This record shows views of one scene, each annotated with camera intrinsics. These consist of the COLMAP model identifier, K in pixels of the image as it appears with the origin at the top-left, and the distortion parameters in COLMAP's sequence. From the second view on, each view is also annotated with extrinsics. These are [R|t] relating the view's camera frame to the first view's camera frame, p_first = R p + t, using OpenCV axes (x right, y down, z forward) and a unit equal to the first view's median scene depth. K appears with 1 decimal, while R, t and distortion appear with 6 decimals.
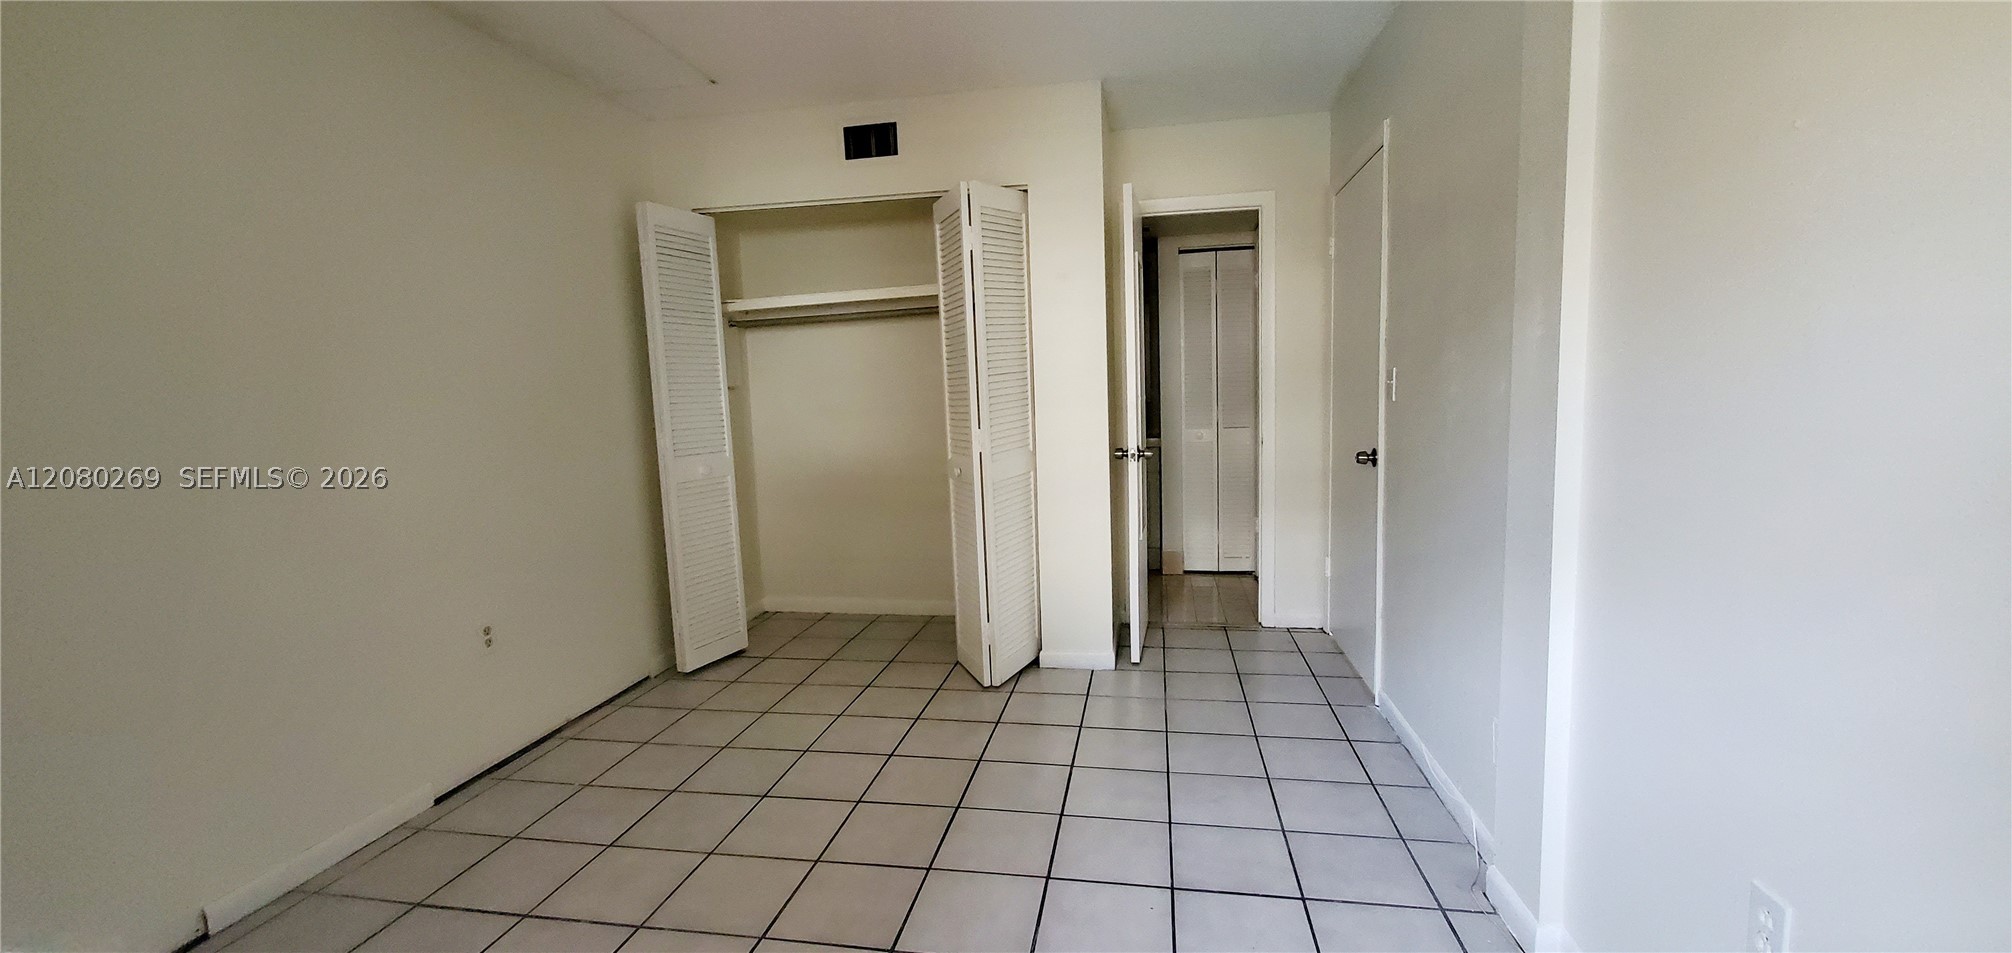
lens RADIAL K [[807.6, 0, 1006.0], [0, 807.6, 476.5], [0, 0, 1]] dist [0.000289, 0.040065]
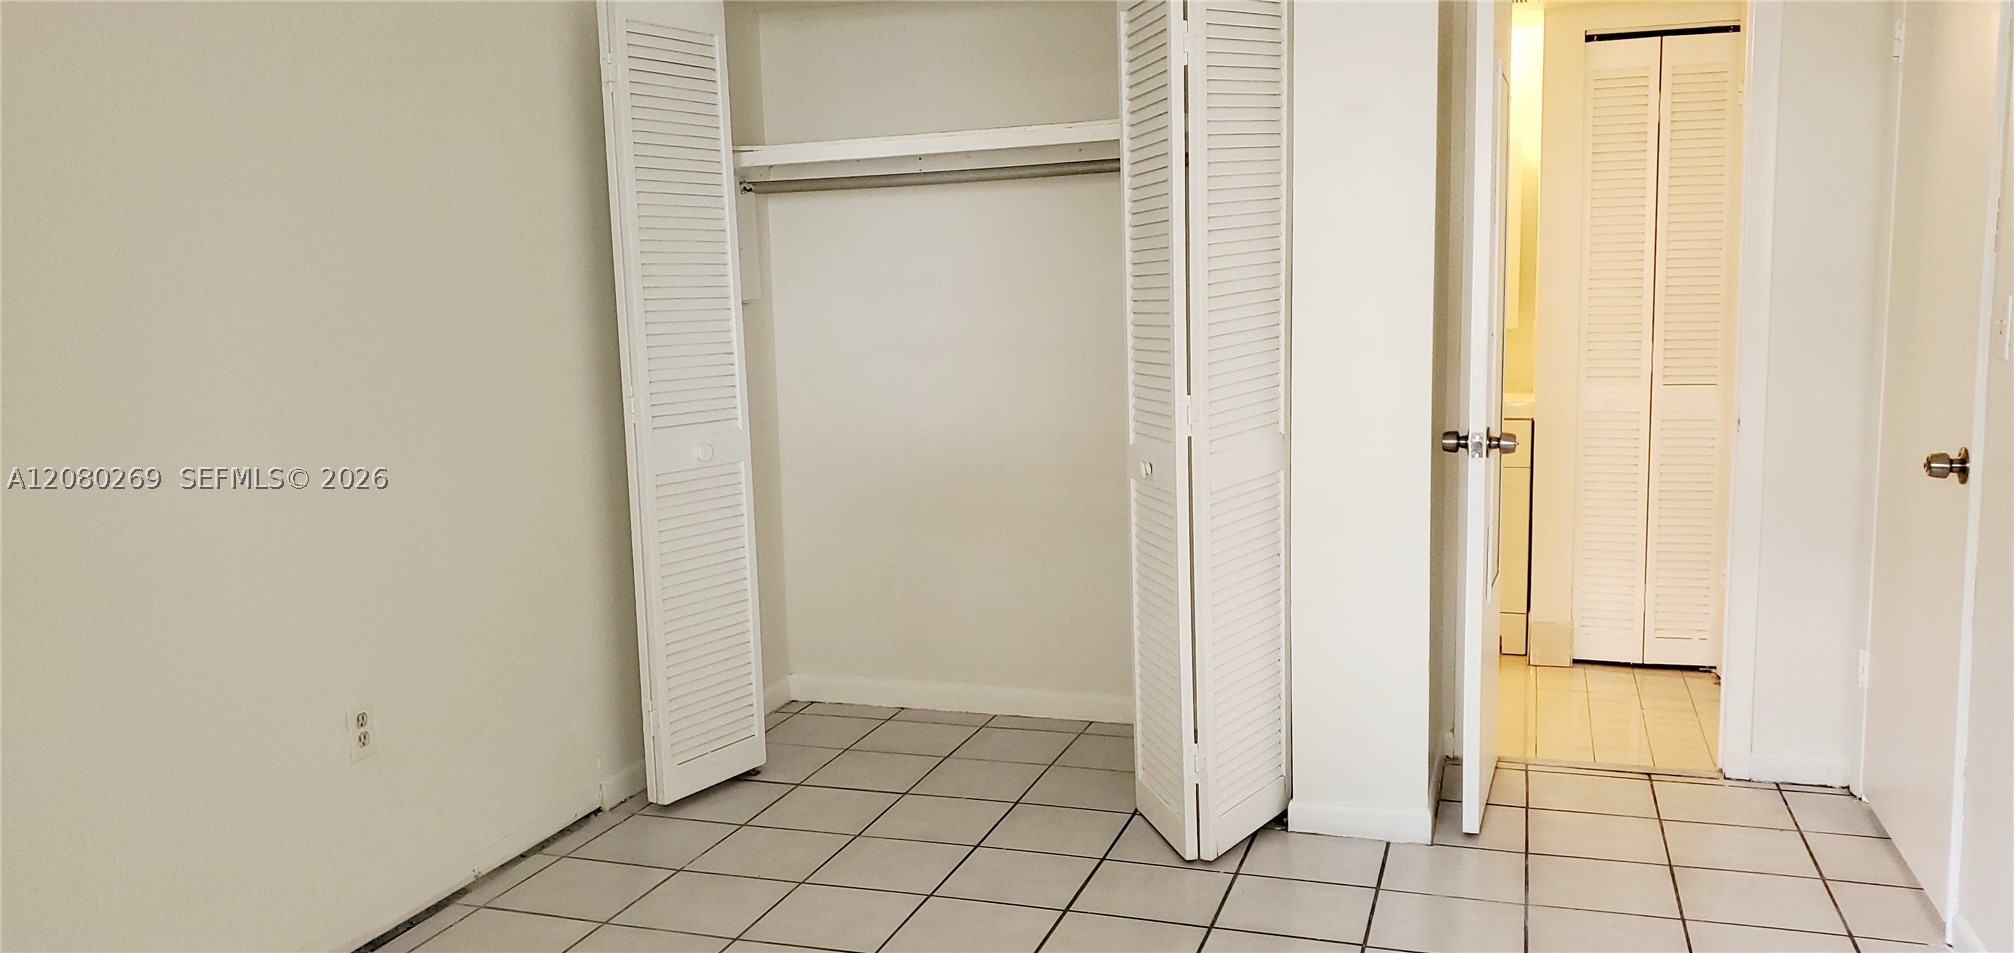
lens RADIAL K [[1601.6, 0, 1007.0], [0, 1601.6, 476.5], [0, 0, 1]] dist [0.110834, -0.178827]
pose [[0.991670, 0.028964, -0.125505, -0.016351], [-0.025211, 0.999189, 0.031387, -0.031310], [0.126313, -0.027961, 0.991596, -0.097014]]
